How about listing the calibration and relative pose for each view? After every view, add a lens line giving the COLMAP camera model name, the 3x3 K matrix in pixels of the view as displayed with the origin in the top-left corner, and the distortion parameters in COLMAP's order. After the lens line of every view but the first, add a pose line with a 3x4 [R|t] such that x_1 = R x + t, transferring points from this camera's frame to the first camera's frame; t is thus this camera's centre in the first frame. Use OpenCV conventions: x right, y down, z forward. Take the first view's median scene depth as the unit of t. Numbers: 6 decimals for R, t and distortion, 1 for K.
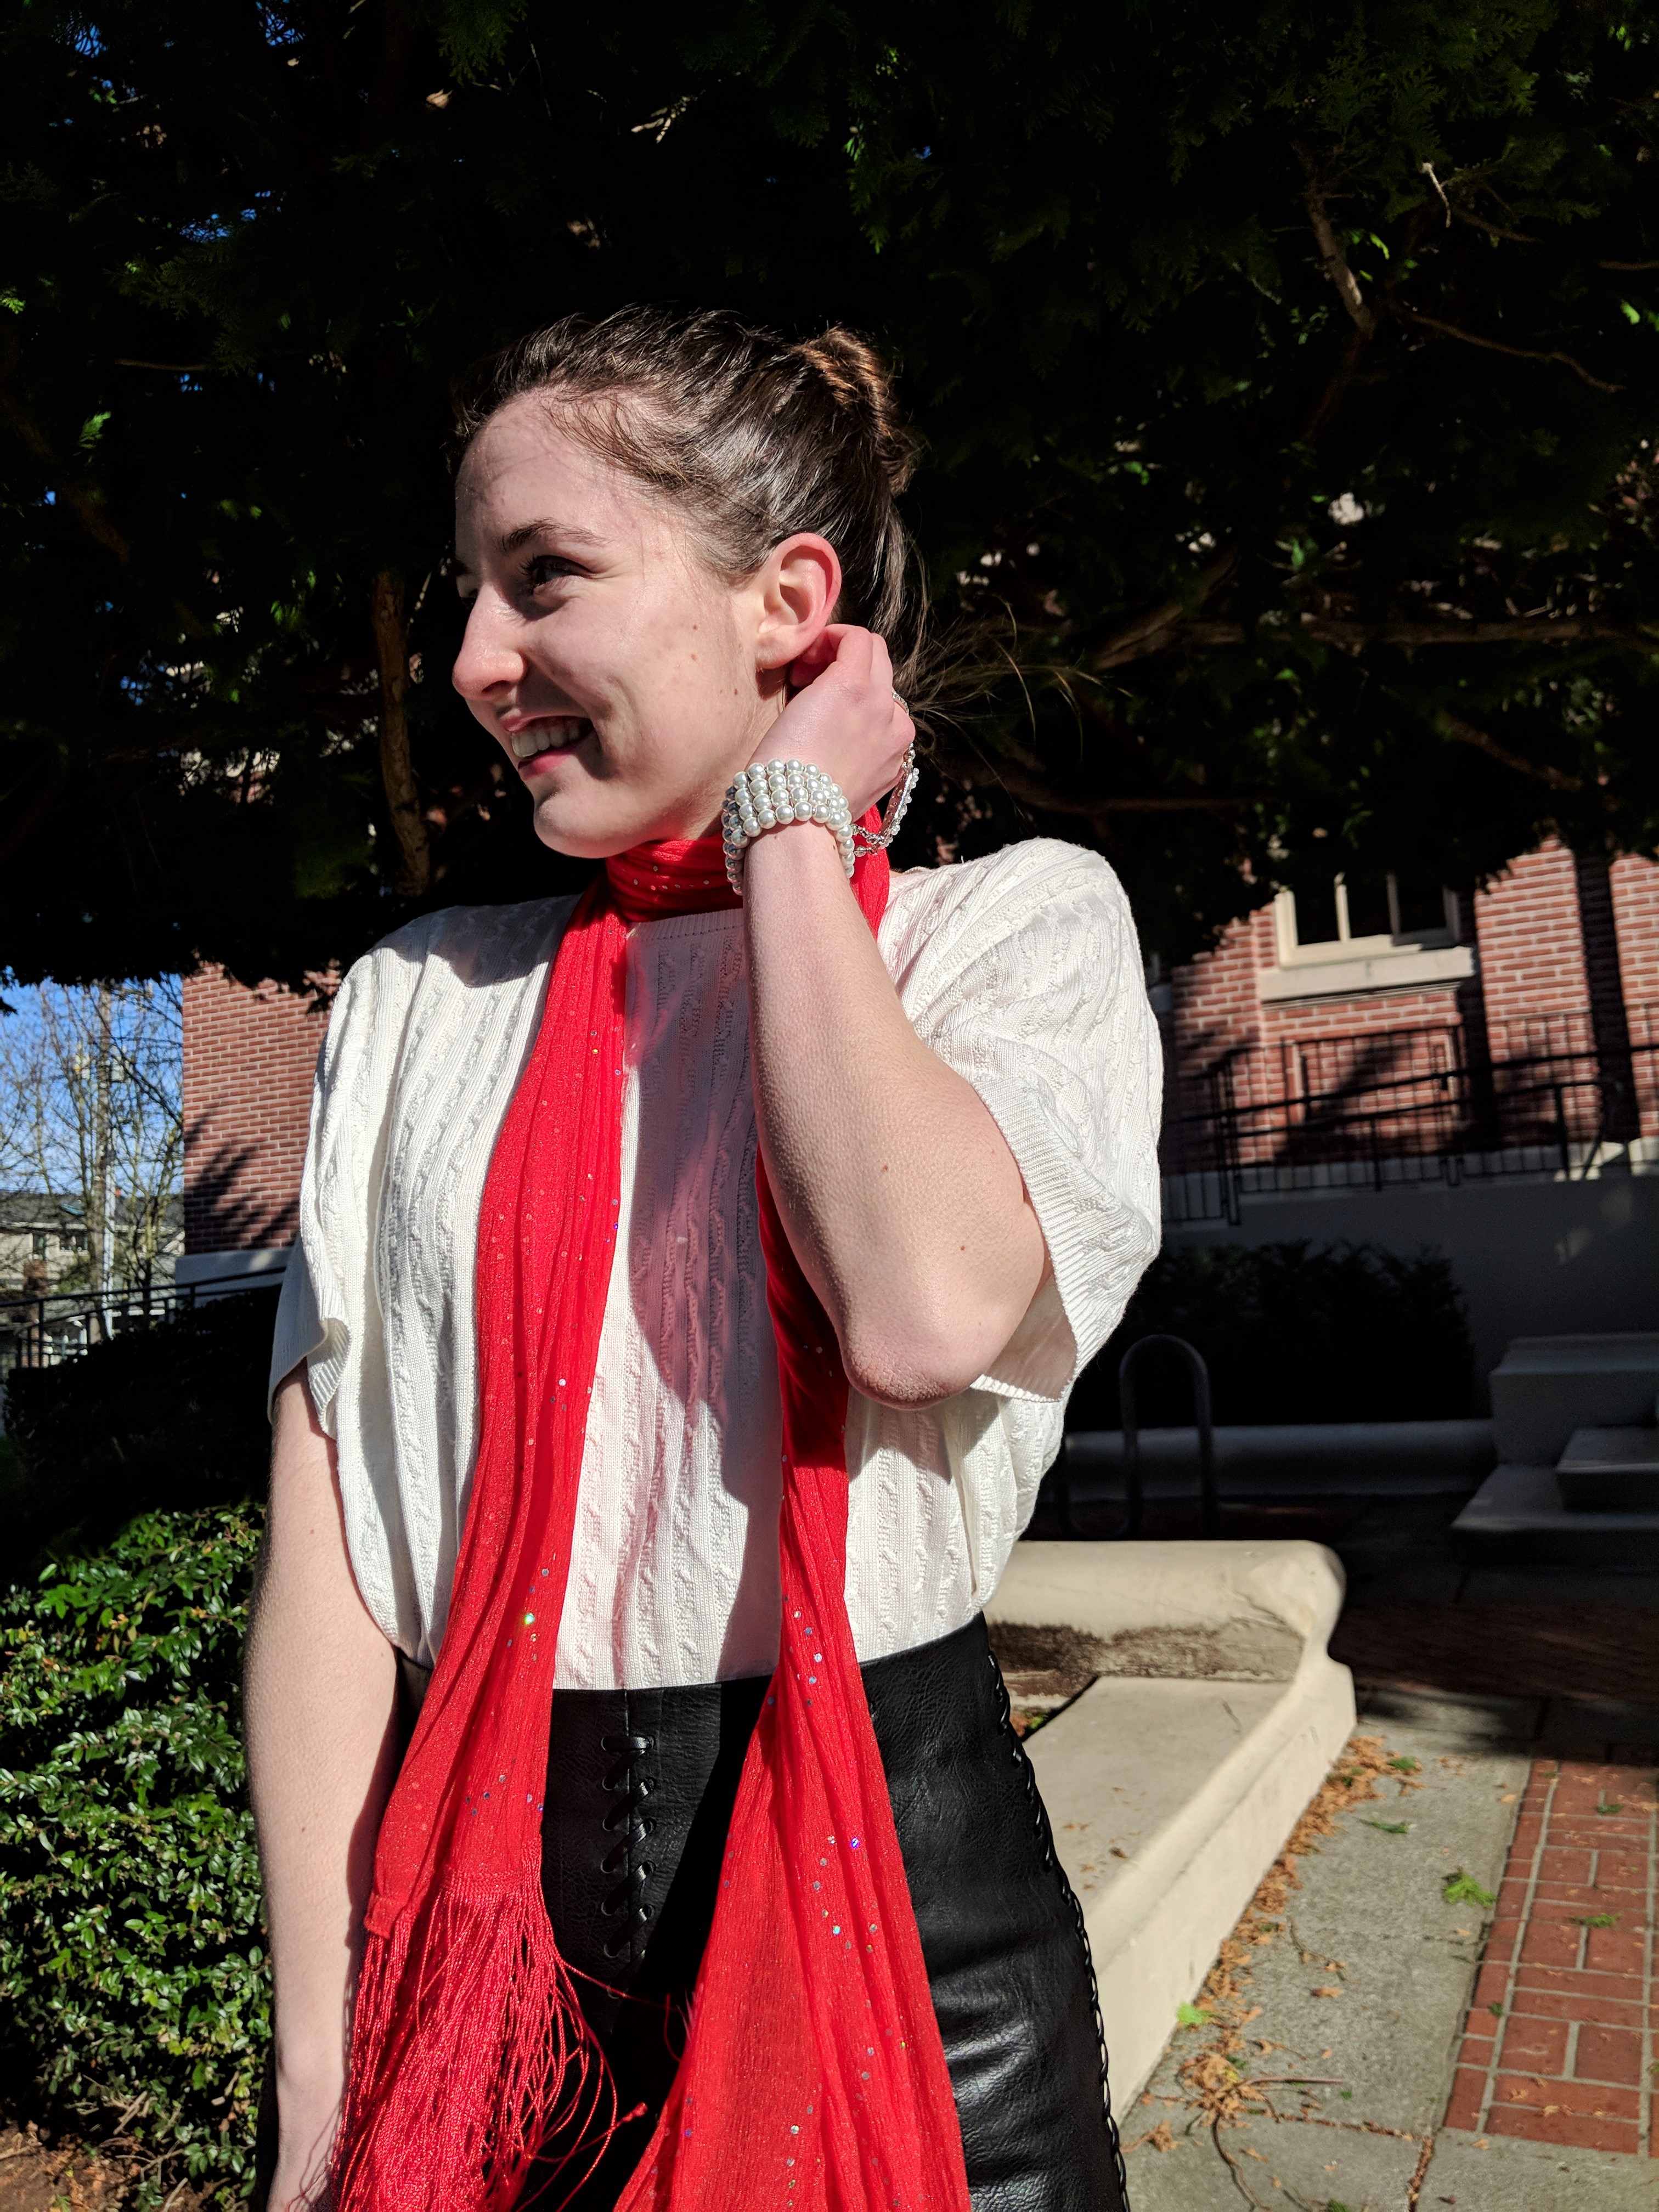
lens RADIAL K [[1697.5, 0, 908.5], [0, 1697.5, 992.6], [0, 0, 1]] dist [0.002369, 0.007590]
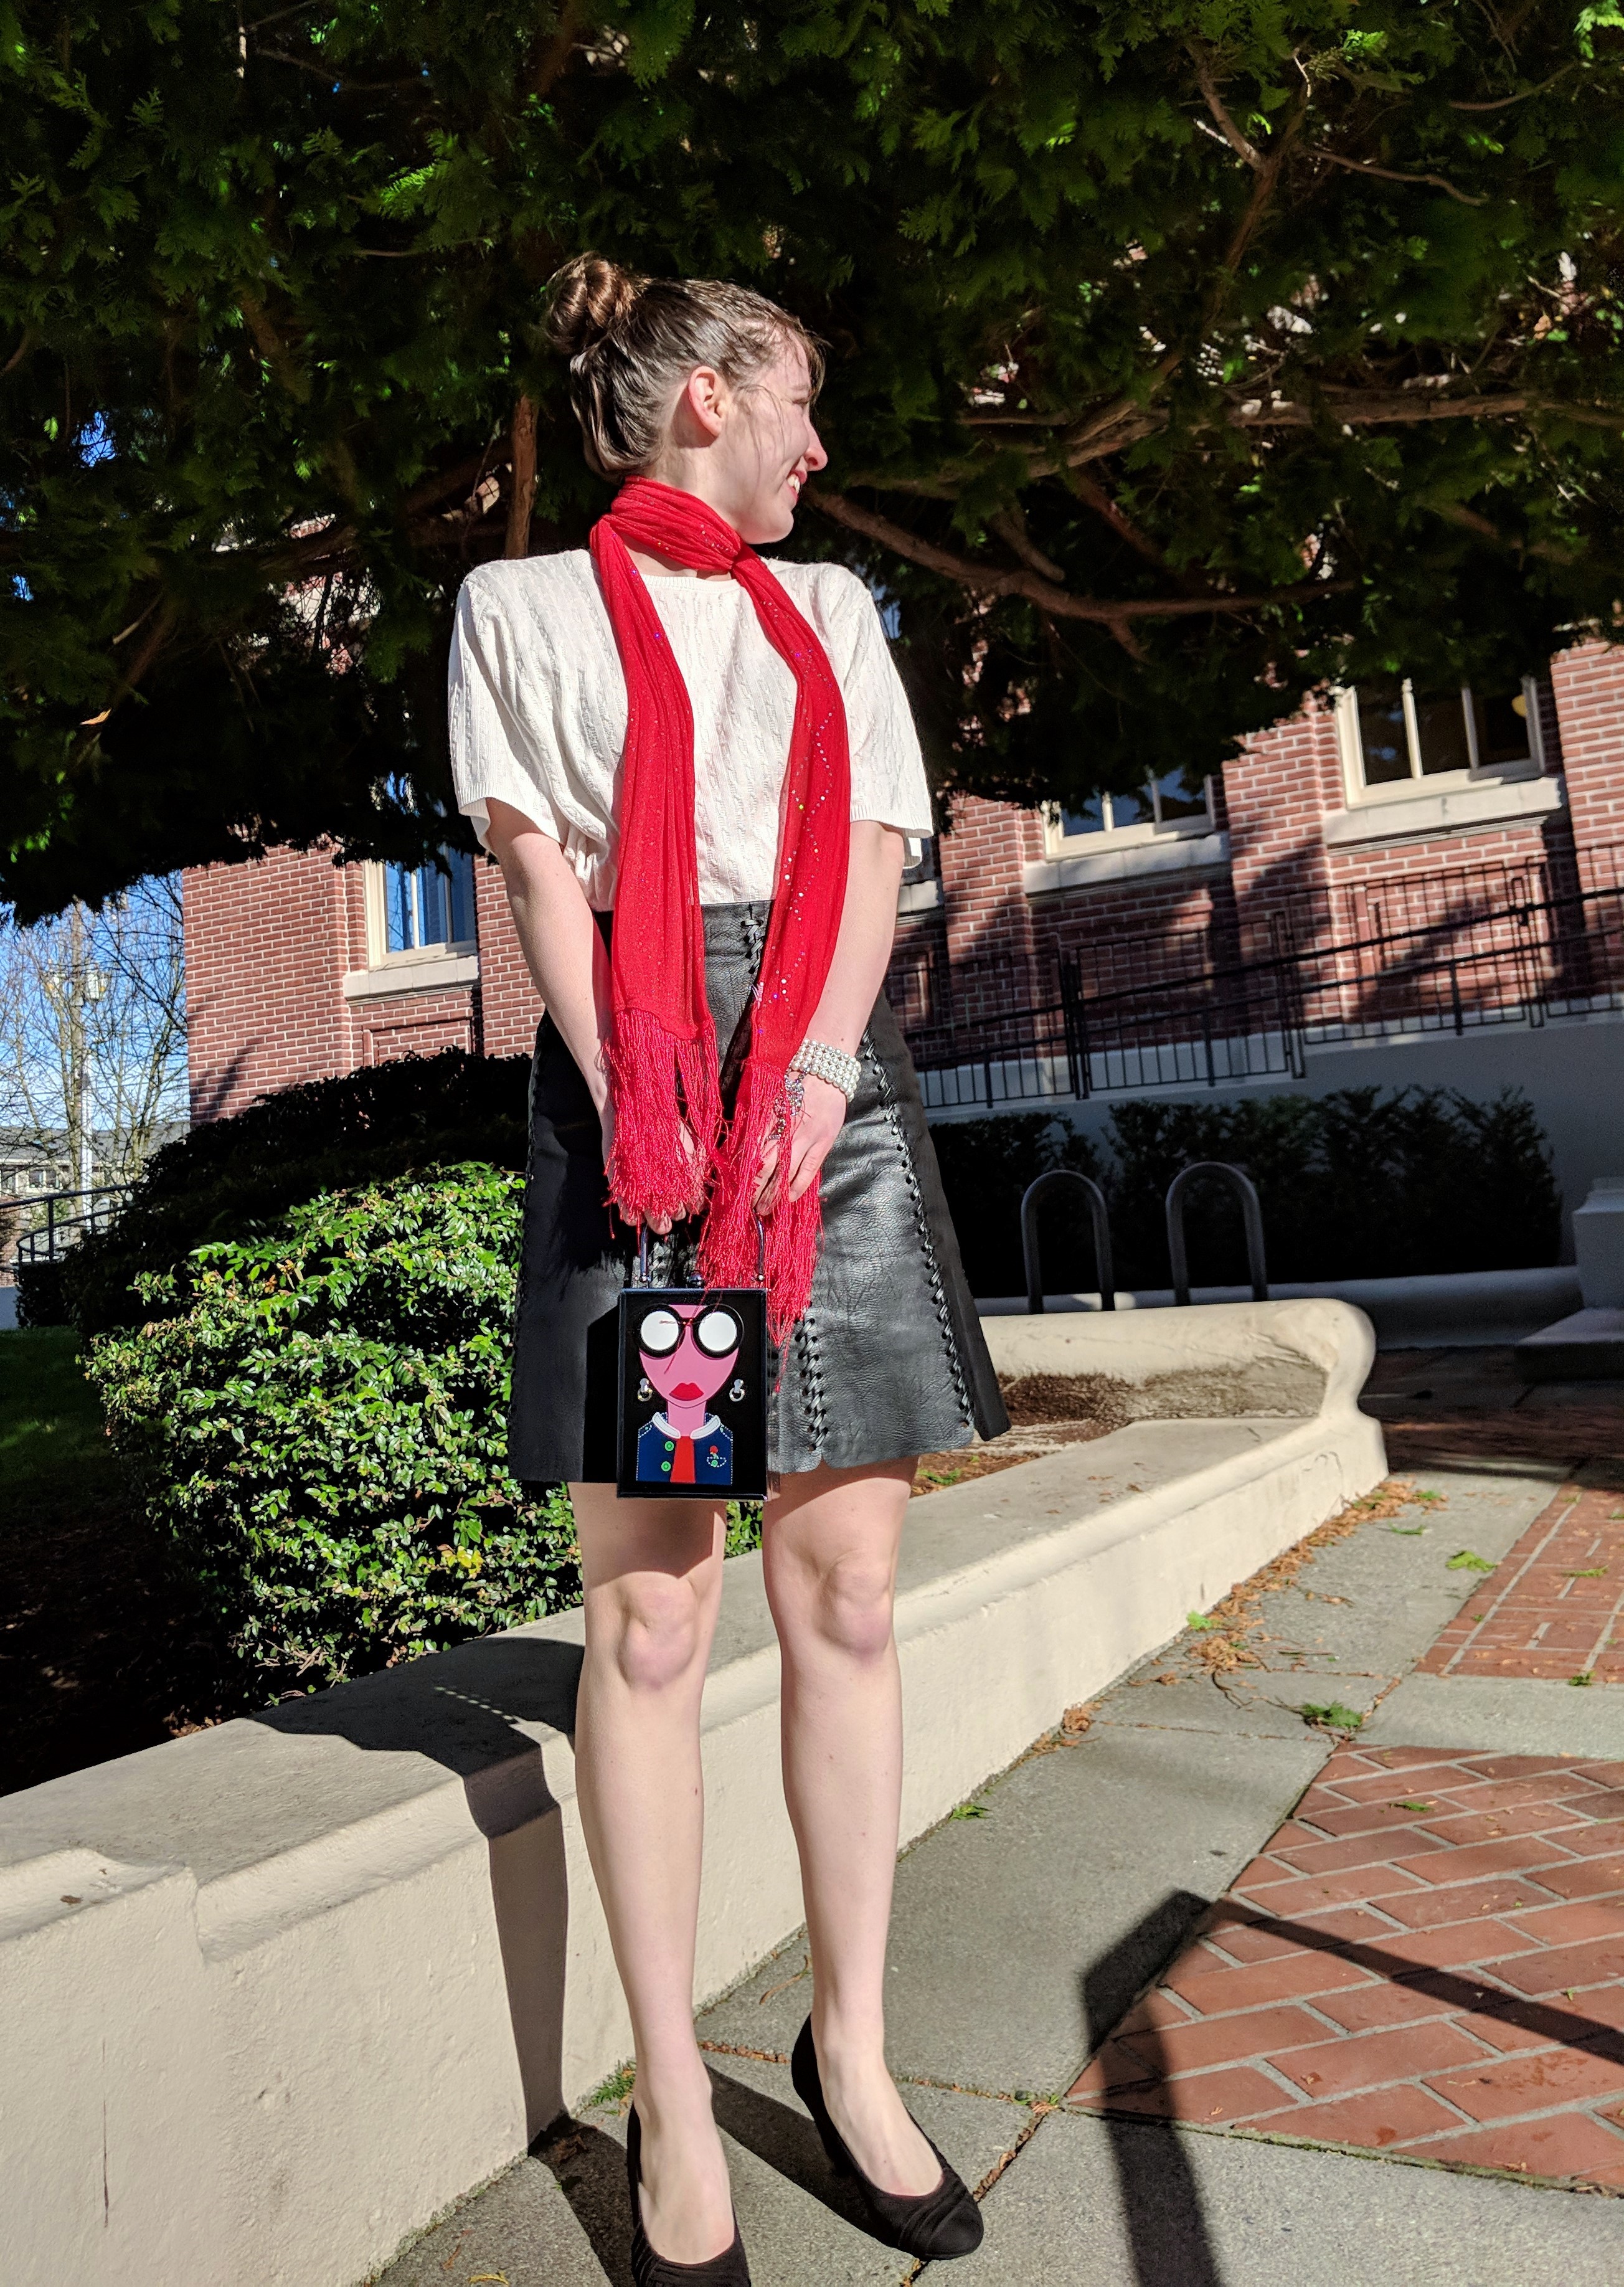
lens RADIAL K [[1925.7, 0, 745.5], [0, 1925.7, 865.4], [0, 0, 1]] dist [0.000670, -0.008415]
pose [[0.994180, -0.023551, -0.105125, 0.007646], [0.022008, 0.999633, -0.015813, 0.071704], [0.105459, 0.013408, 0.994333, -0.210978]]
